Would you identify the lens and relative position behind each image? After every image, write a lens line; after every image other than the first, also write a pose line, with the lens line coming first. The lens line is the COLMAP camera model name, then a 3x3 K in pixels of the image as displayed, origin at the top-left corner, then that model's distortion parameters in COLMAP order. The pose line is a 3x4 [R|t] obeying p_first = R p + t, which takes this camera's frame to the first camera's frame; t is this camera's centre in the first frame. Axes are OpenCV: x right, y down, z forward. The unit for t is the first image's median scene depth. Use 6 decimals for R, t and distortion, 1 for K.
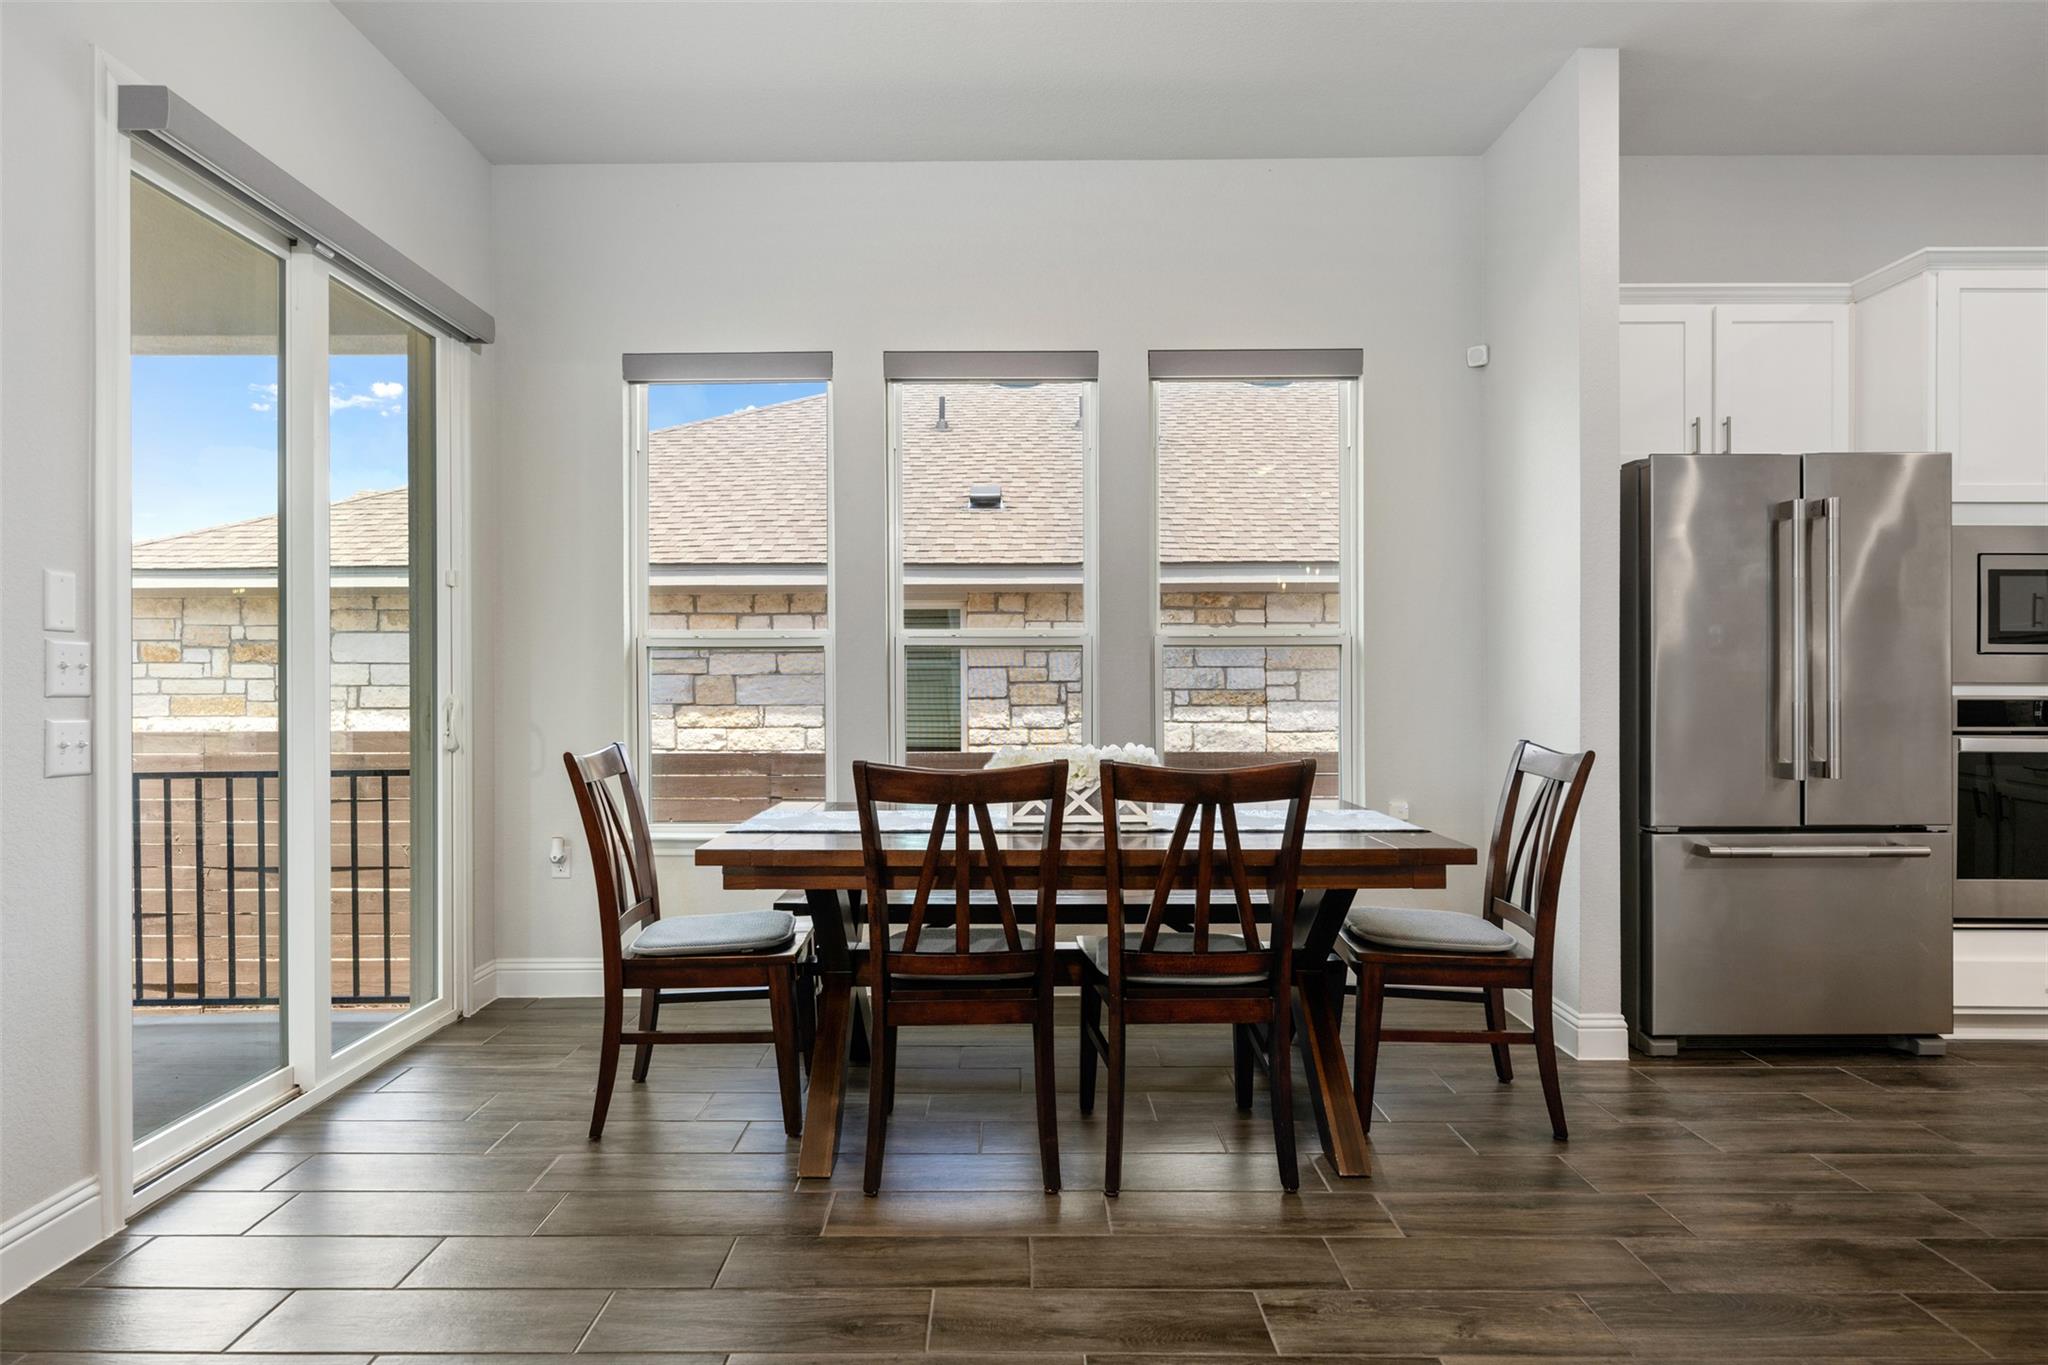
lens RADIAL K [[1119.4, 0, 991.4], [0, 1119.4, 680.1], [0, 0, 1]] dist [0.001805, 0.000505]
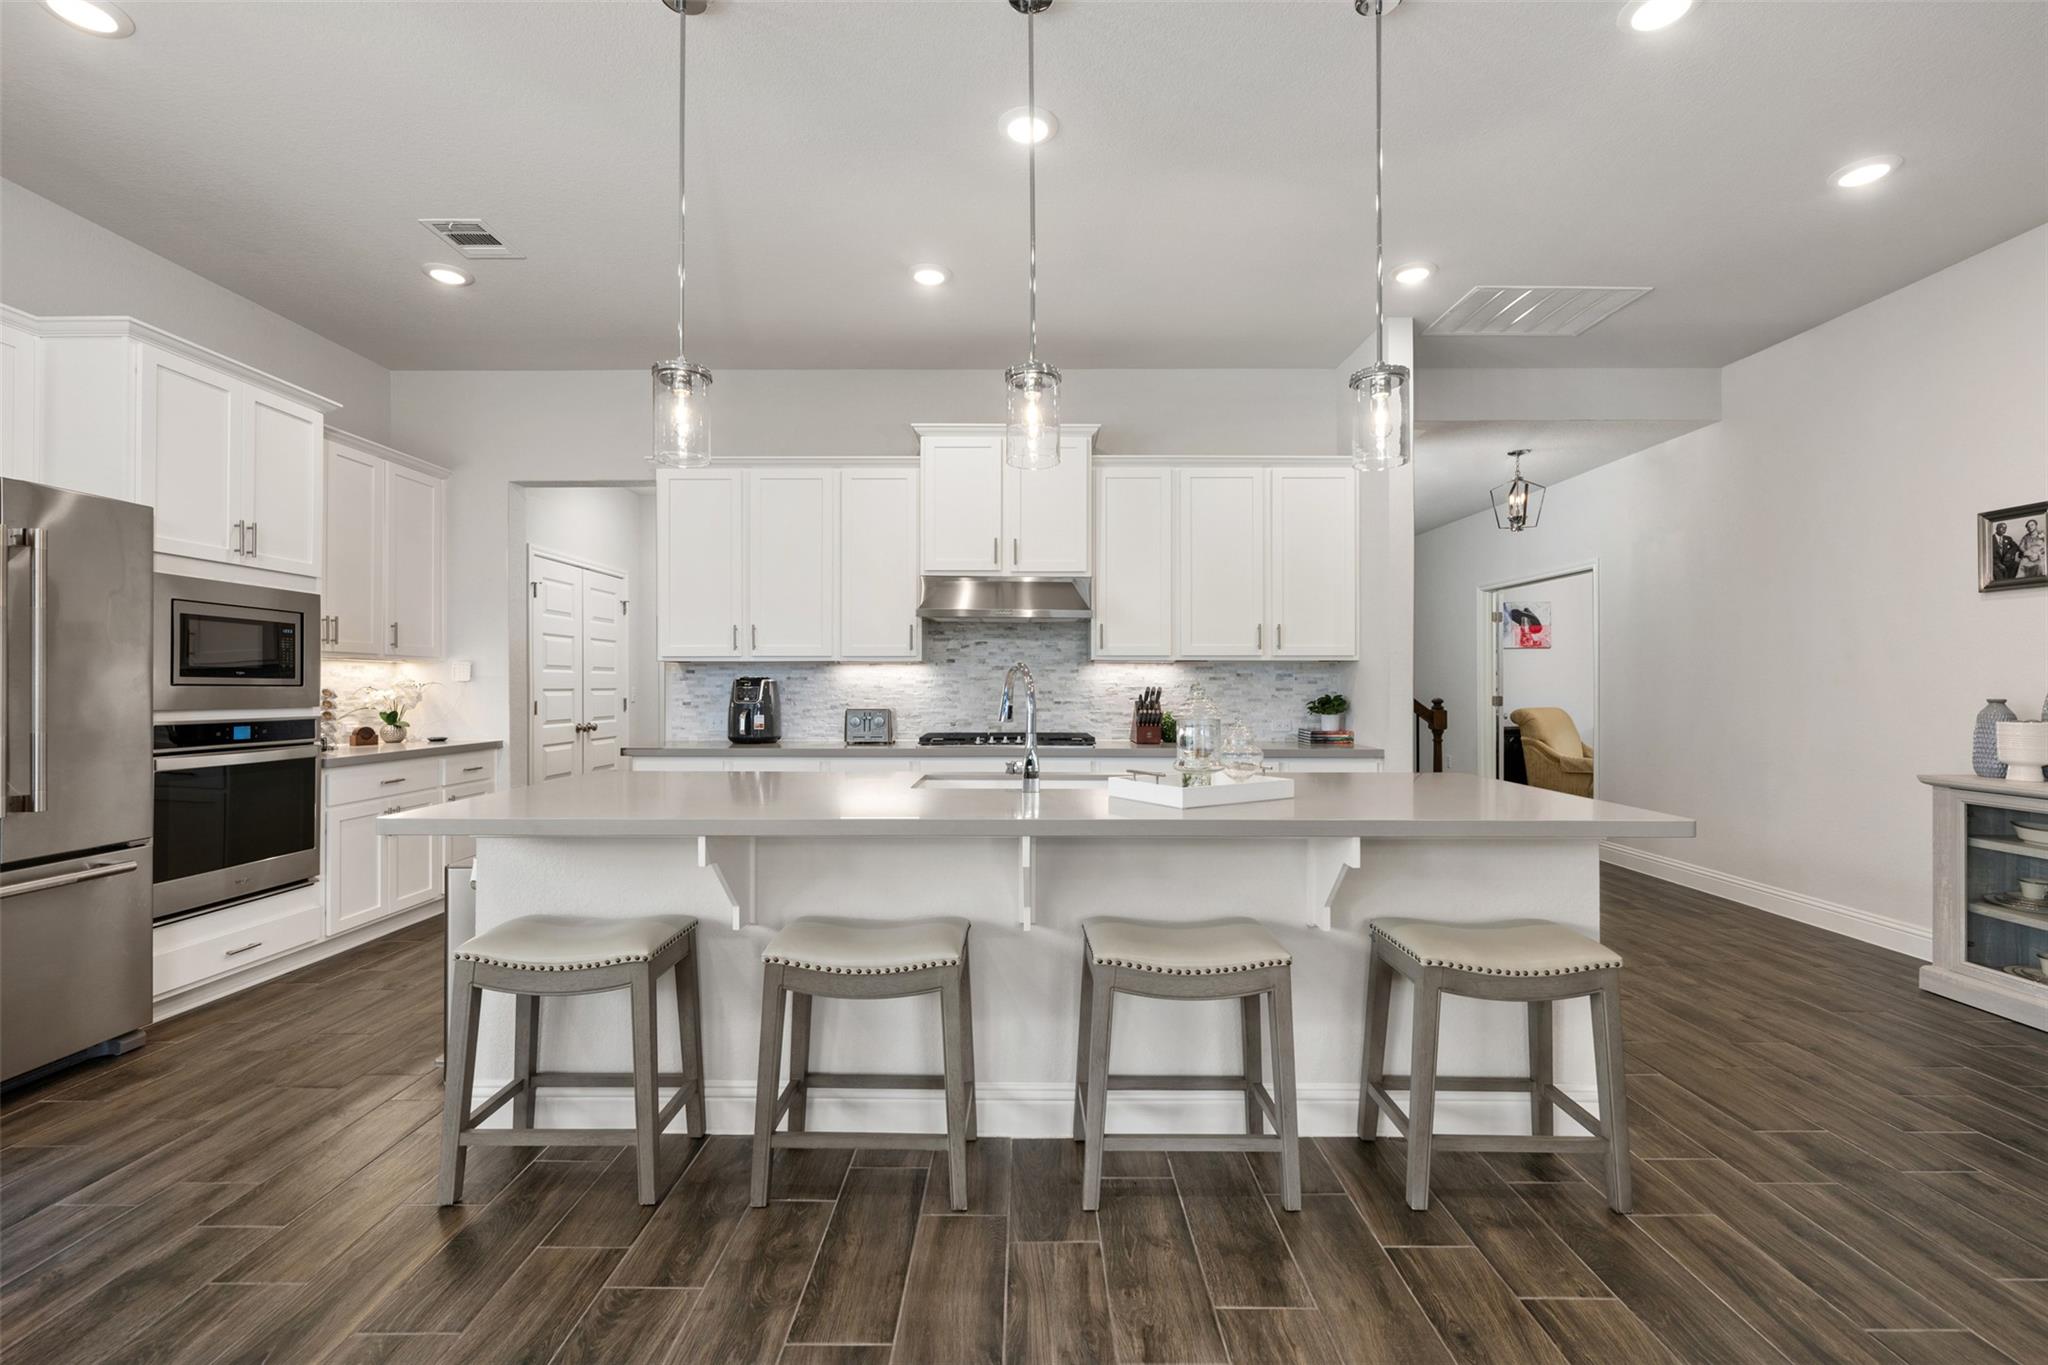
lens RADIAL K [[880.9, 0, 1018.7], [0, 880.9, 682.4], [0, 0, 1]] dist [-0.001130, 0.000625]
pose [[-0.006079, 0.006461, 0.999961, -0.034527], [0.000939, 0.999979, -0.006455, -0.020044], [-0.999981, 0.000900, -0.006085, 0.135580]]
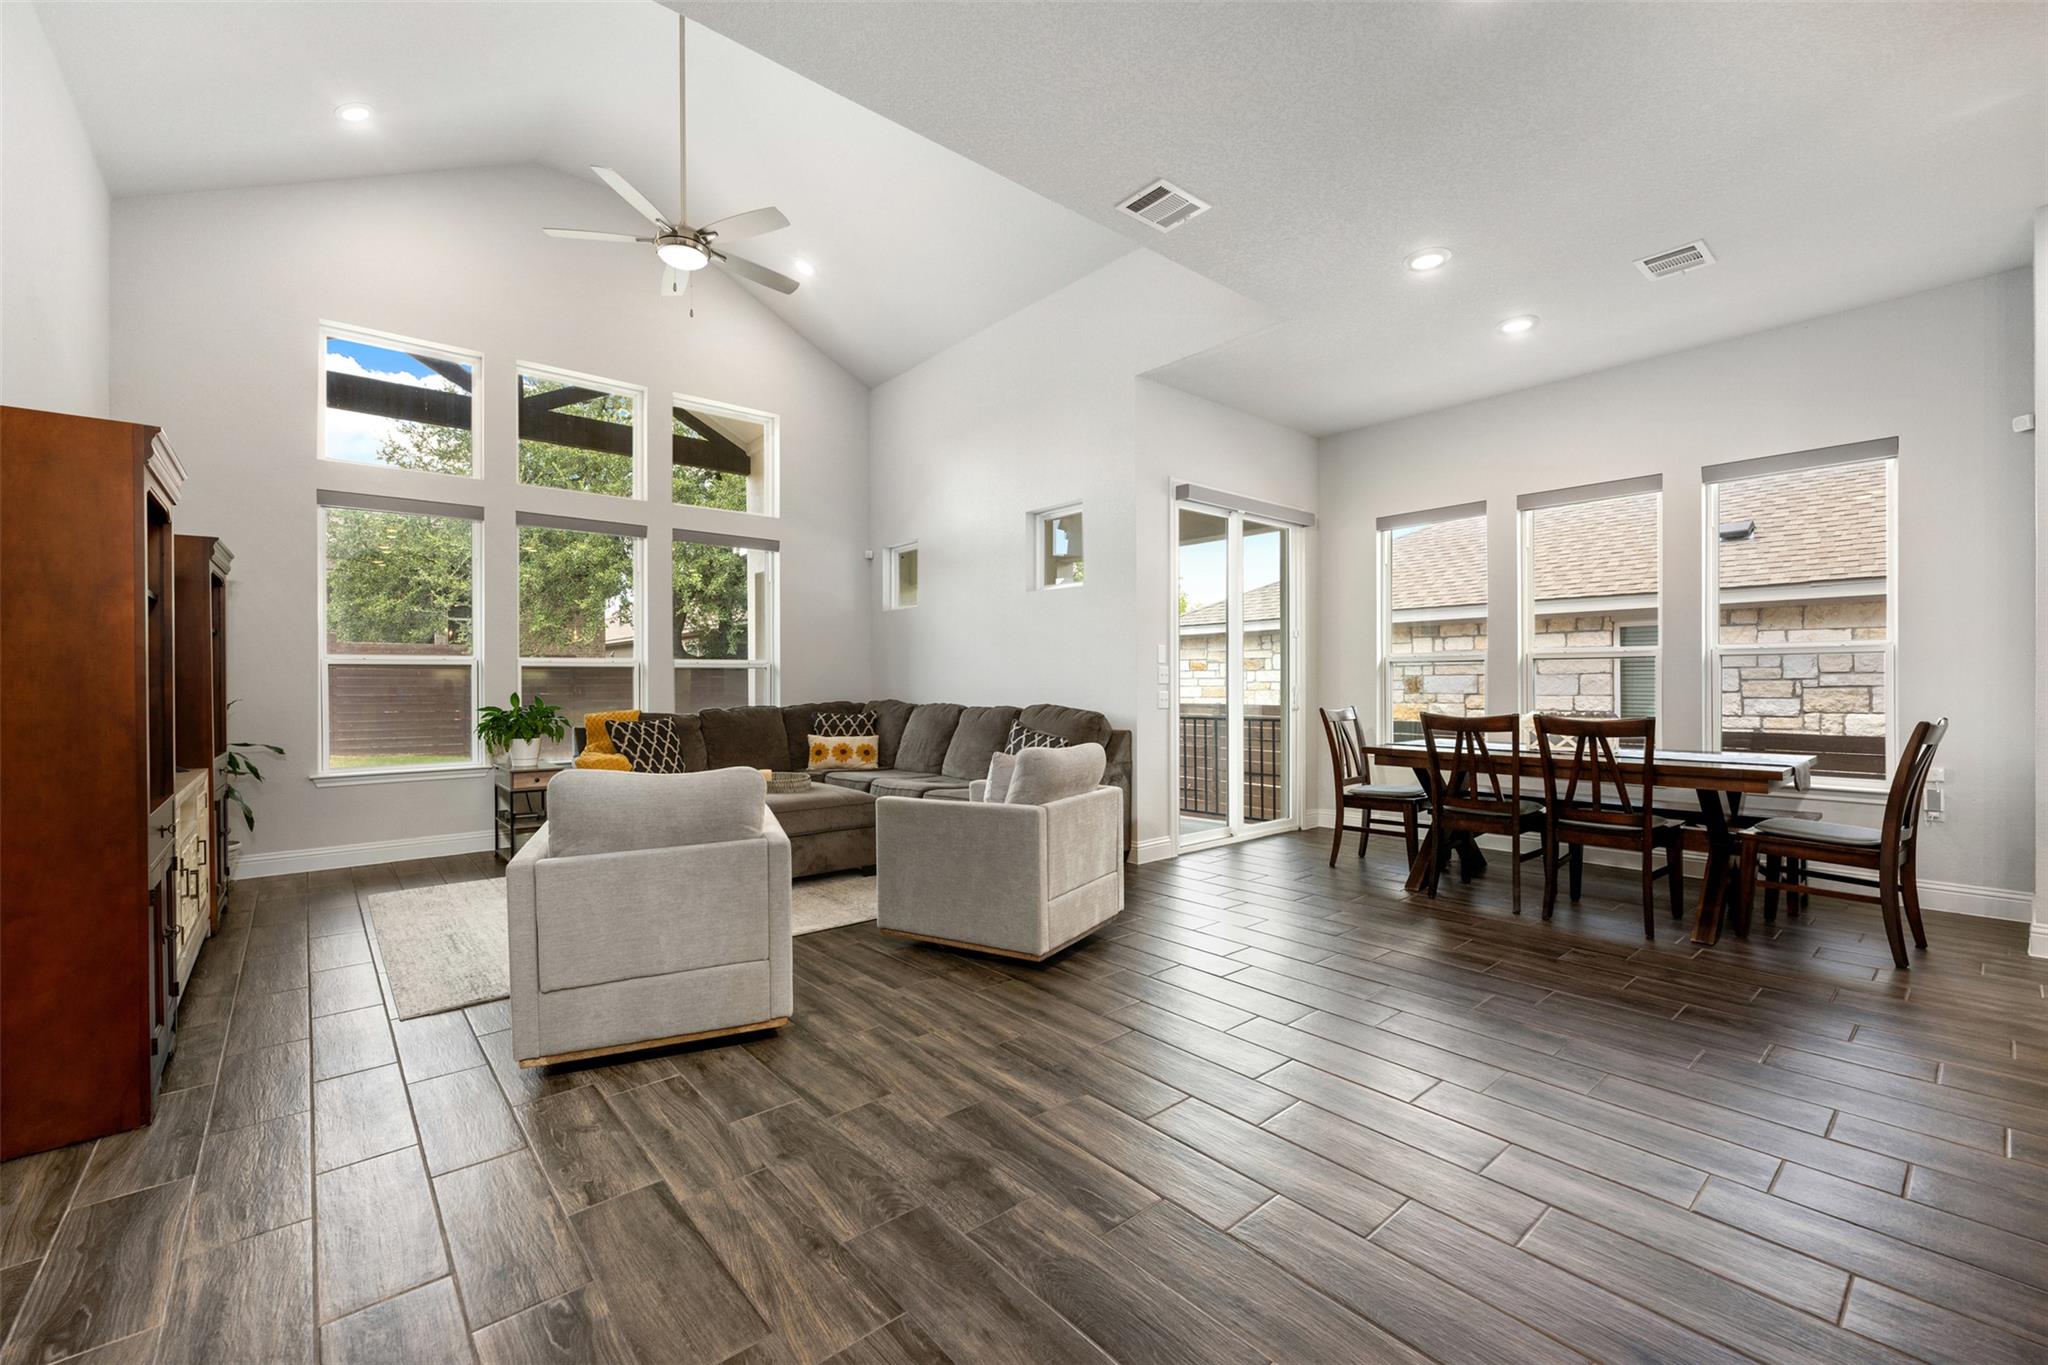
lens RADIAL K [[838.7, 0, 1031.9], [0, 838.7, 682.0], [0, 0, 1]] dist [0.008430, 0.000035]
pose [[0.665220, 0.000411, -0.746648, 0.485591], [0.002634, 0.999992, 0.002898, -0.000092], [0.746643, -0.003895, 0.665213, -0.592401]]
